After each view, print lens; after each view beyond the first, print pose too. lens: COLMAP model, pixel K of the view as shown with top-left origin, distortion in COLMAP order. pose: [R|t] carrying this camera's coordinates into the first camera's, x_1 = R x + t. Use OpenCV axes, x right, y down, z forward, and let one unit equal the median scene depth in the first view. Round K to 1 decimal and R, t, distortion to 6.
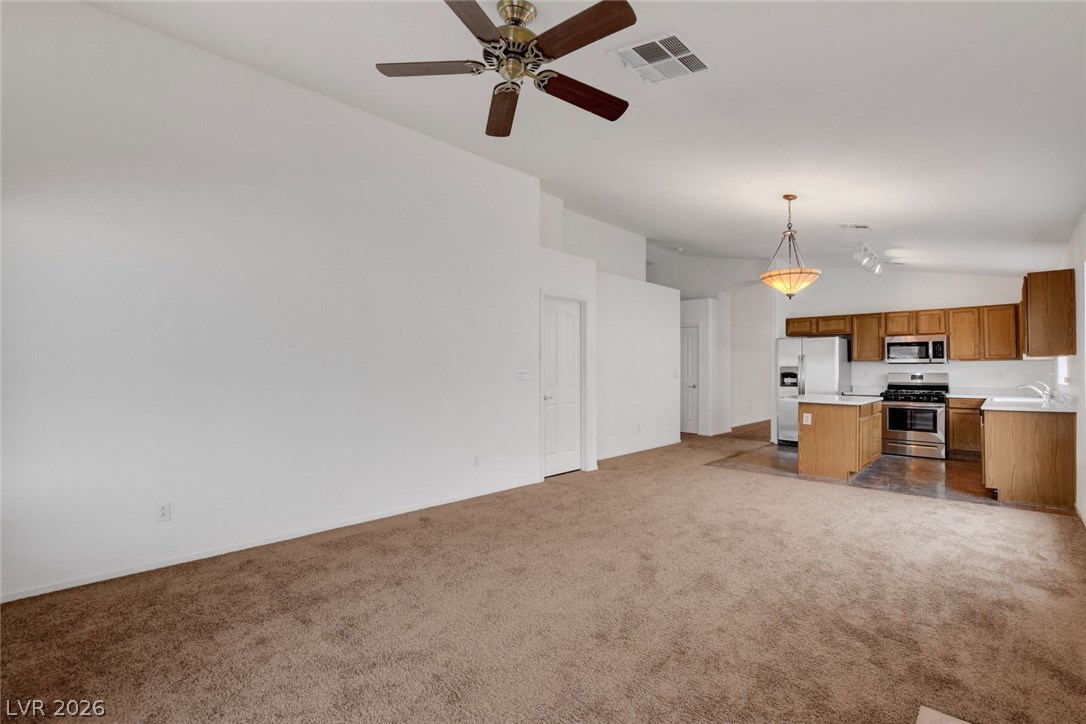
lens RADIAL K [[489.1, 0, 543.0], [0, 489.1, 362.0], [0, 0, 1]] dist [-0.025076, -0.000575]
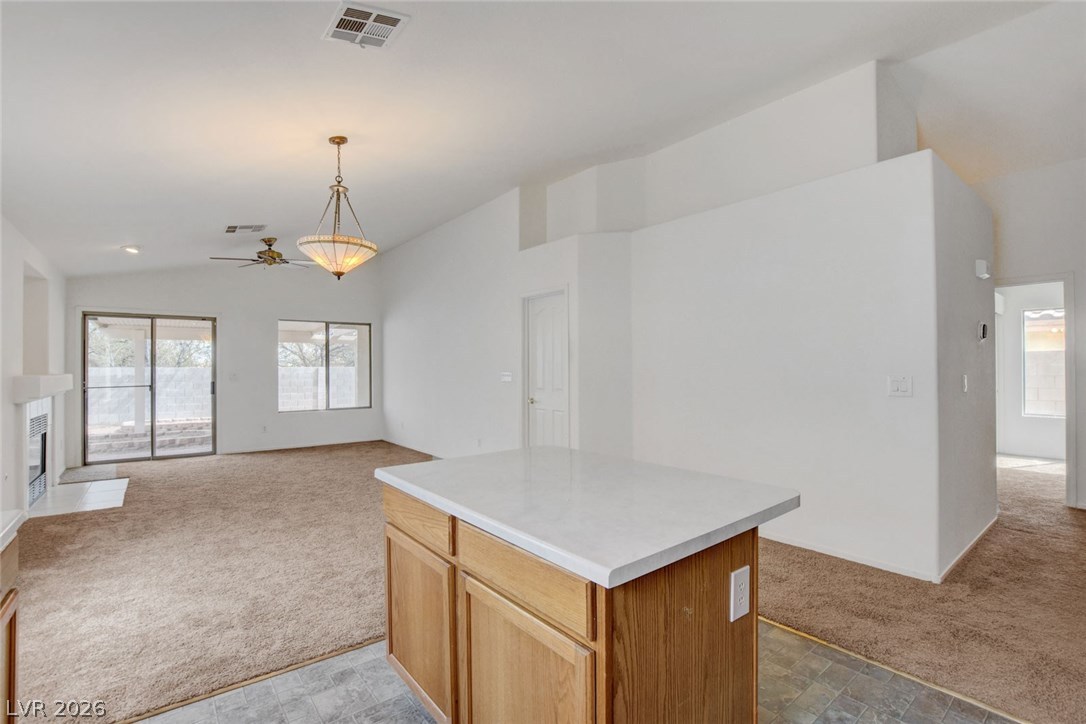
lens RADIAL K [[508.8, 0, 543.0], [0, 508.8, 362.0], [0, 0, 1]] dist [-0.018010, -0.000208]
pose [[-0.124091, -0.006604, -0.992249, 0.771257], [0.020573, 0.999746, -0.009227, 0.005495], [0.992057, -0.021559, -0.123924, 0.894923]]
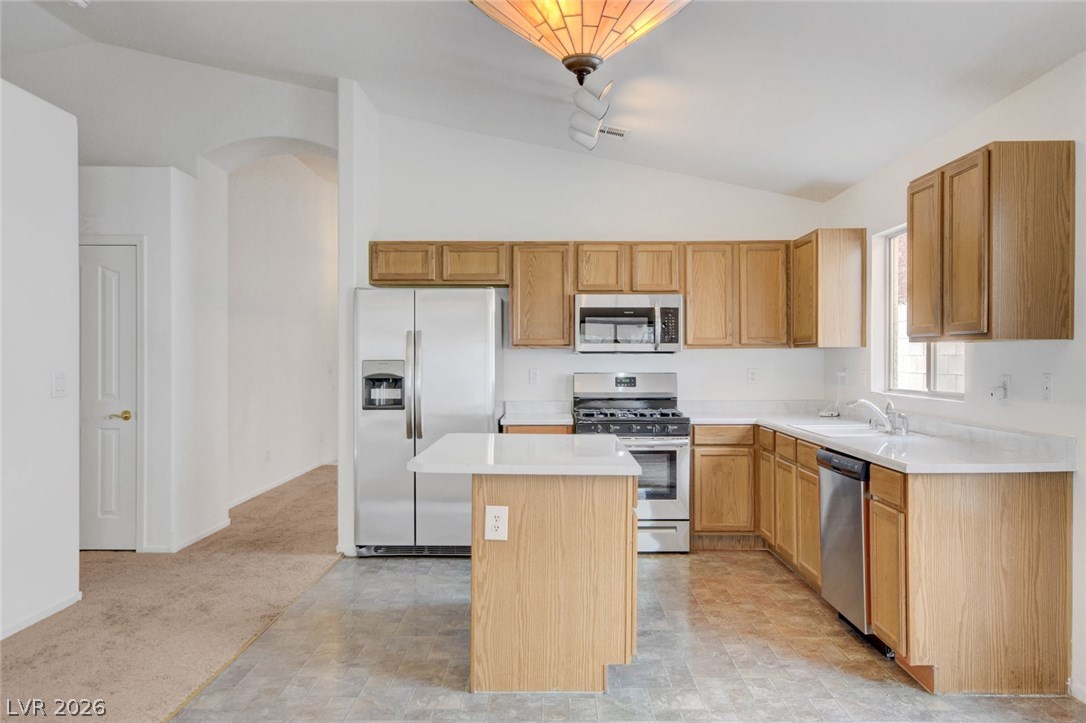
lens RADIAL K [[834.8, 0, 551.0], [0, 834.8, 361.6], [0, 0, 1]] dist [0.009175, 0.007085]
pose [[0.716444, -0.006462, 0.697615, 0.142277], [-0.008442, 0.999804, 0.017931, -0.002575], [-0.697594, -0.018736, 0.716249, 0.463565]]
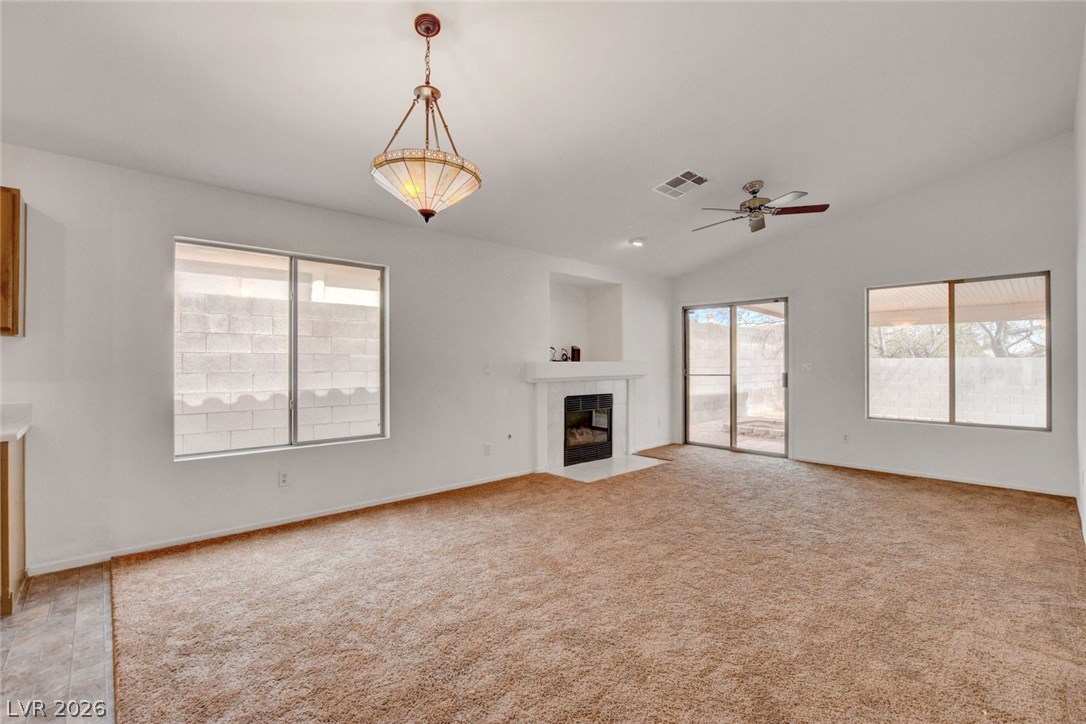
lens RADIAL K [[489.1, 0, 543.0], [0, 489.1, 362.0], [0, 0, 1]] dist [-0.025076, -0.000575]
pose [[-0.999167, 0.002957, 0.040702, 0.230293], [0.002196, 0.999822, -0.018732, 0.018514], [-0.040750, -0.018627, -0.998996, 0.960998]]
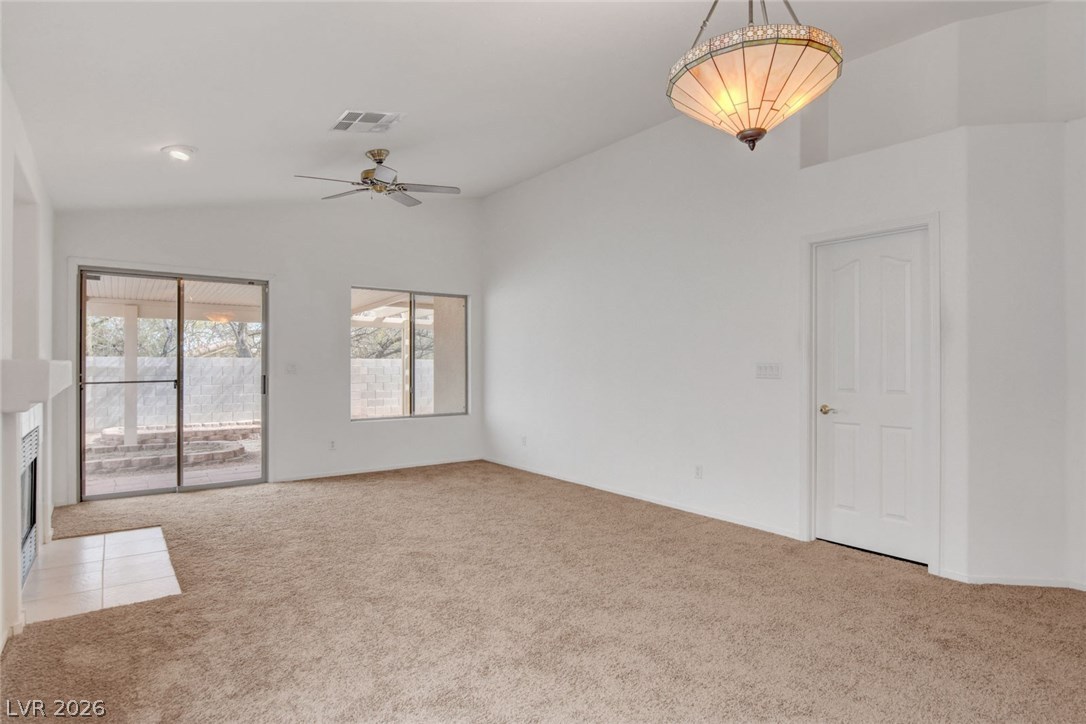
lens RADIAL K [[579.5, 0, 543.0], [0, 579.5, 362.0], [0, 0, 1]] dist [-0.013999, -0.000910]
pose [[-0.128357, -0.000363, -0.991728, 0.578744], [0.012814, 0.999916, -0.002025, 0.010159], [0.991645, -0.012968, -0.128342, 0.590028]]
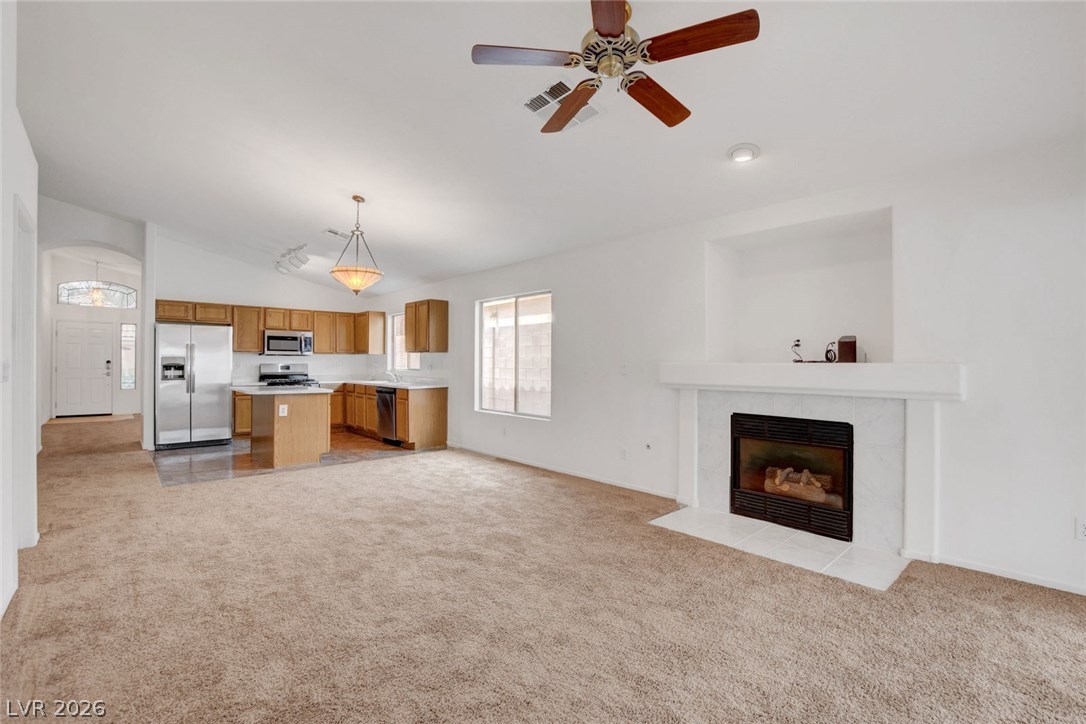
lens RADIAL K [[489.1, 0, 543.0], [0, 489.1, 362.0], [0, 0, 1]] dist [-0.025076, -0.000575]
pose [[0.052216, -0.001144, 0.998635, -0.343348], [-0.018848, 0.999820, 0.002131, 0.004813], [-0.998458, -0.018934, 0.052185, 0.341450]]
